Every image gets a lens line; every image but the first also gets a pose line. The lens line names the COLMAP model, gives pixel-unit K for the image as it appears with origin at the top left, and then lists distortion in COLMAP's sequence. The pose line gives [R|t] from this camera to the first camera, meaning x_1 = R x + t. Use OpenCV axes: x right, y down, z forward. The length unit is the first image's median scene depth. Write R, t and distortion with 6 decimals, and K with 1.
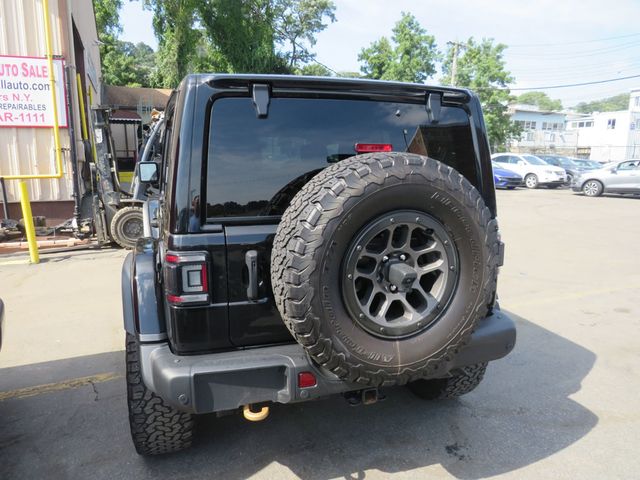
lens RADIAL K [[441.6, 0, 320.0], [0, 441.6, 240.0], [0, 0, 1]] dist [-0.023890, -0.005255]
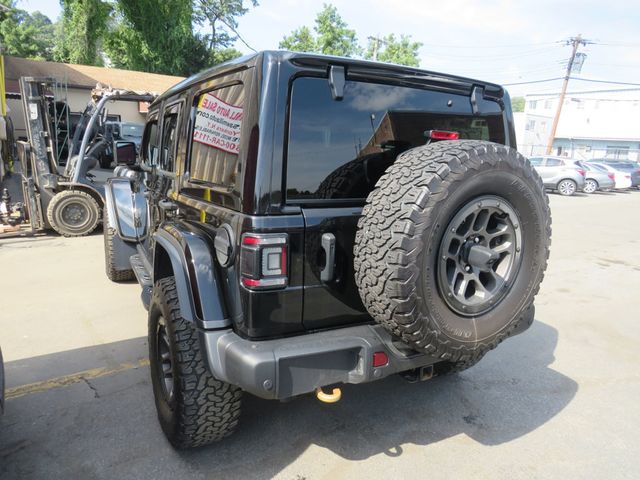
lens RADIAL K [[439.9, 0, 322.9], [0, 439.9, 239.2], [0, 0, 1]] dist [-0.029861, -0.001428]
pose [[0.983011, 0.000962, 0.183544, -0.341800], [-0.005074, 0.999746, 0.021938, 0.015358], [-0.183477, -0.022497, 0.982767, 0.024944]]
